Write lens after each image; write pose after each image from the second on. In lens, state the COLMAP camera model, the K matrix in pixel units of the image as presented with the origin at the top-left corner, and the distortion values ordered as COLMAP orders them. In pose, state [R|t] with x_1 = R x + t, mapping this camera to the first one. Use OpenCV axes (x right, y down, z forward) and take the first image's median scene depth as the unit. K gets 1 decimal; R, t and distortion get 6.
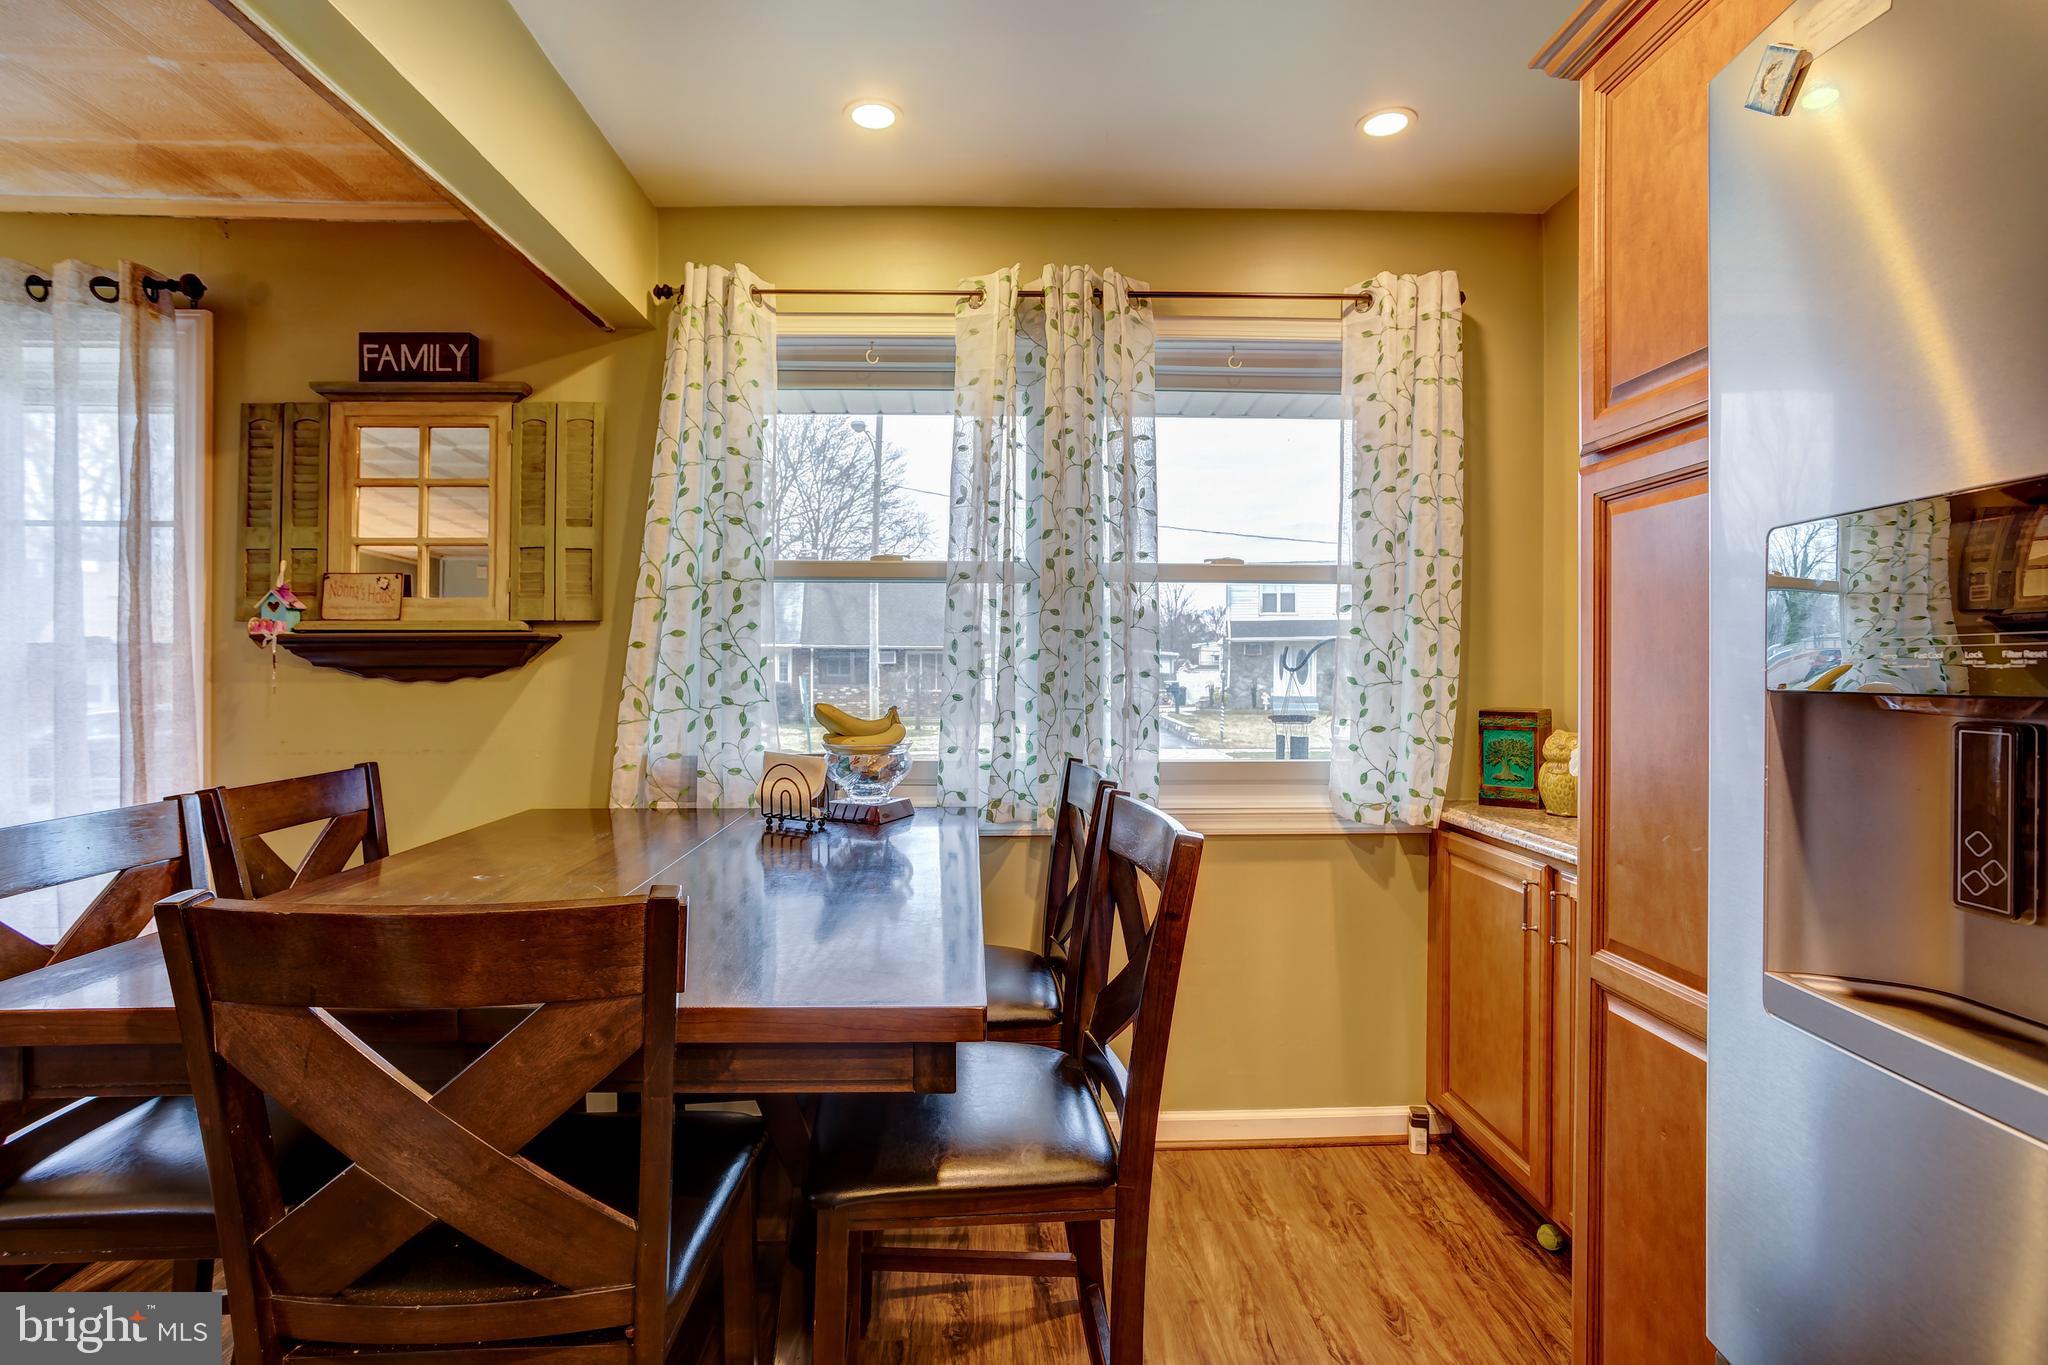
lens RADIAL K [[986.4, 0, 1017.2], [0, 986.4, 673.2], [0, 0, 1]] dist [-0.057888, 0.037847]
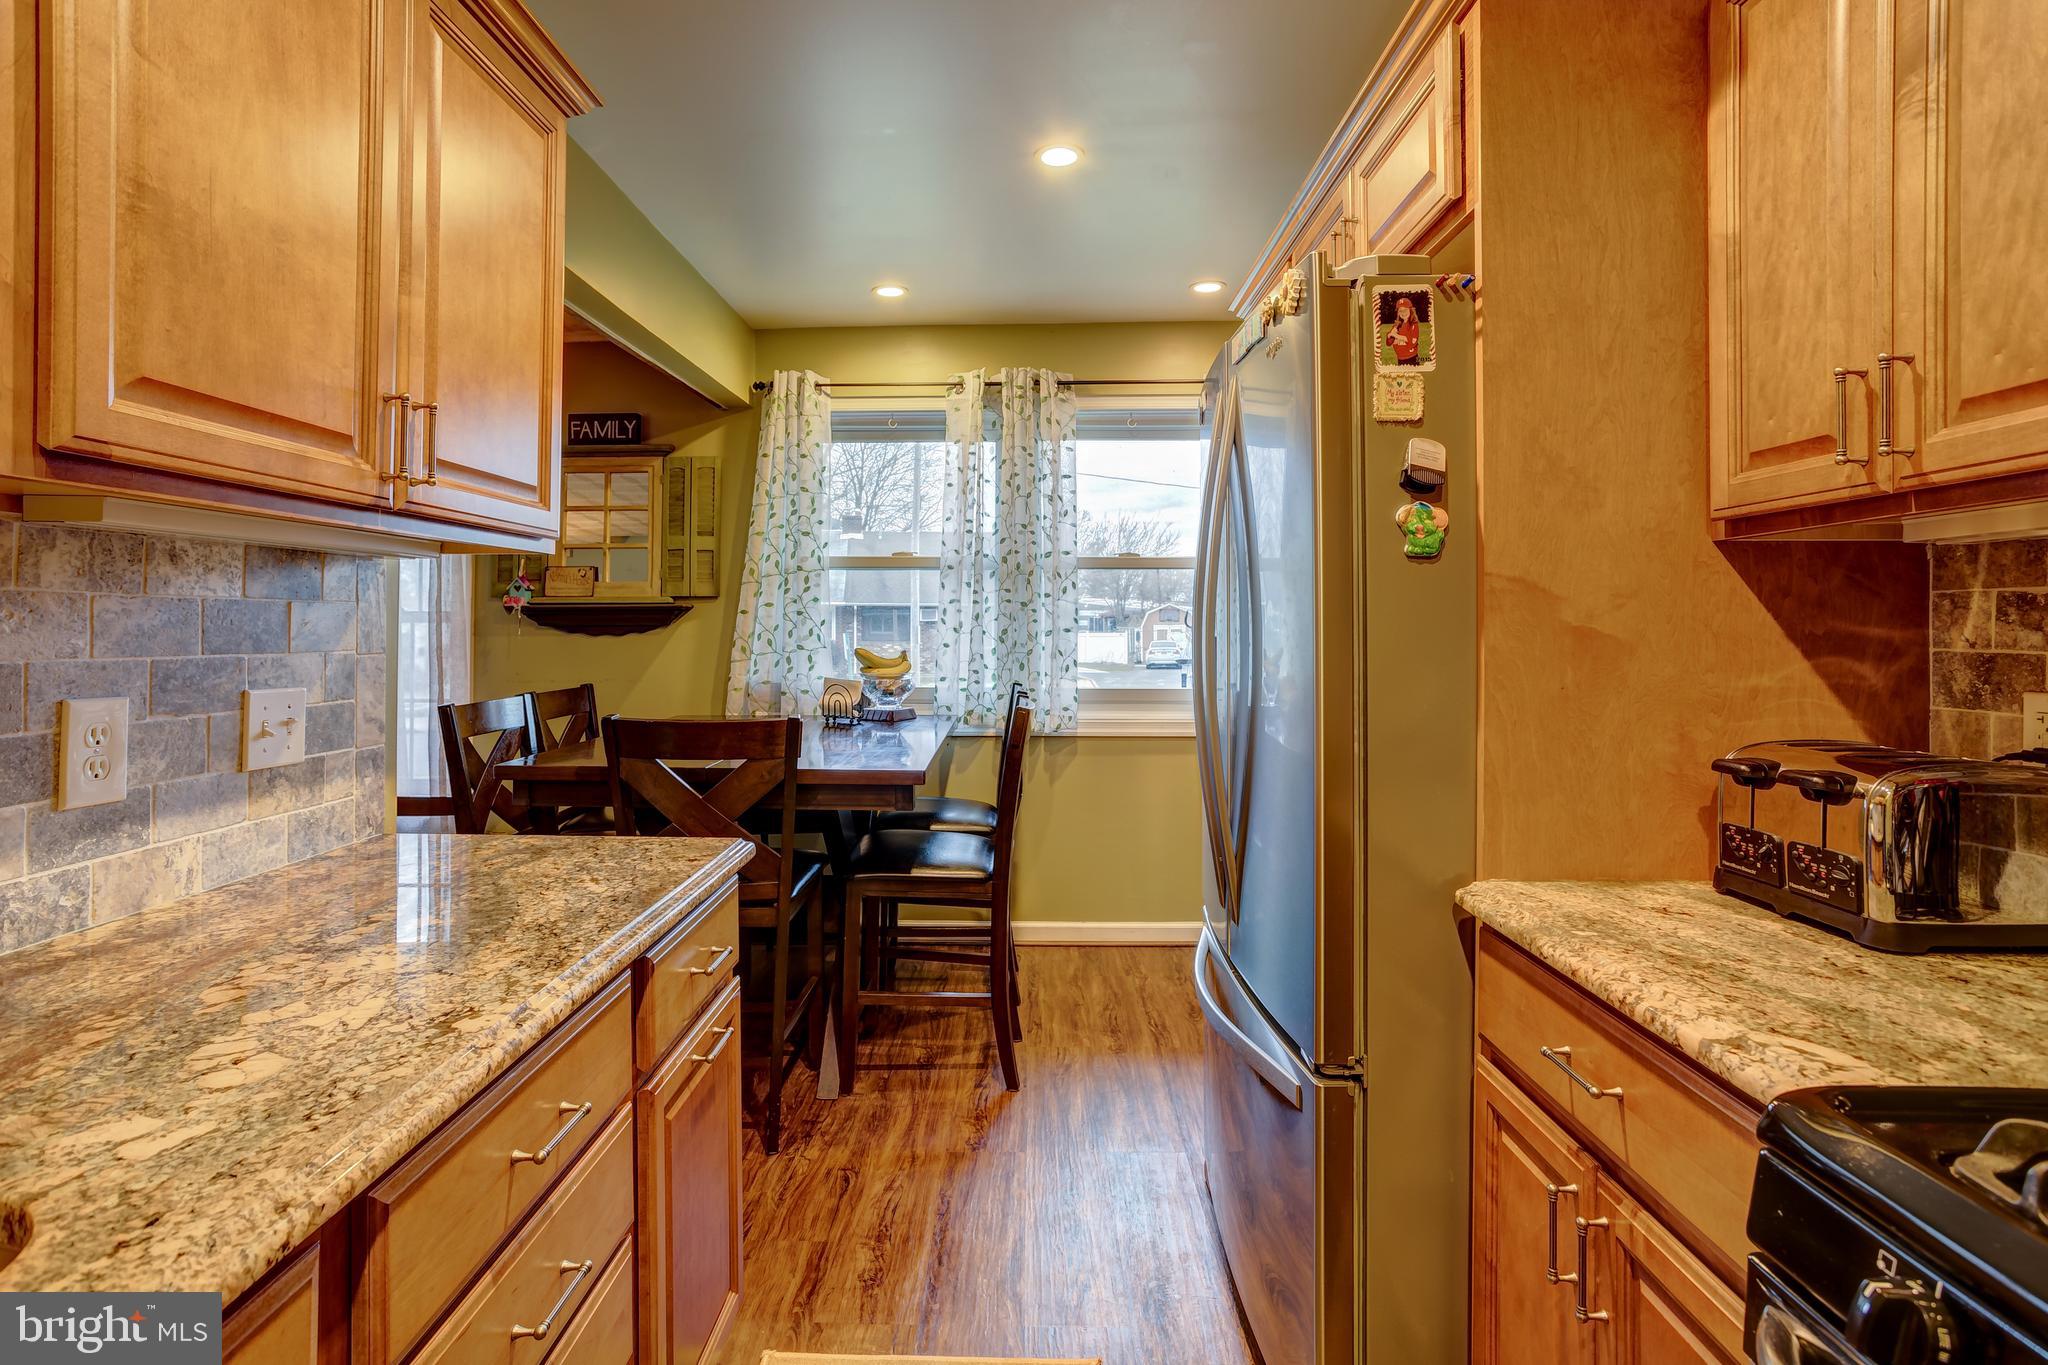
lens RADIAL K [[1011.2, 0, 1015.7], [0, 1011.2, 605.1], [0, 0, 1]] dist [-0.047621, 0.041142]
pose [[0.998838, -0.002889, -0.048105, 0.127127], [0.001684, 0.999684, -0.025085, 0.001353], [0.048162, 0.024975, 0.998527, -0.595791]]
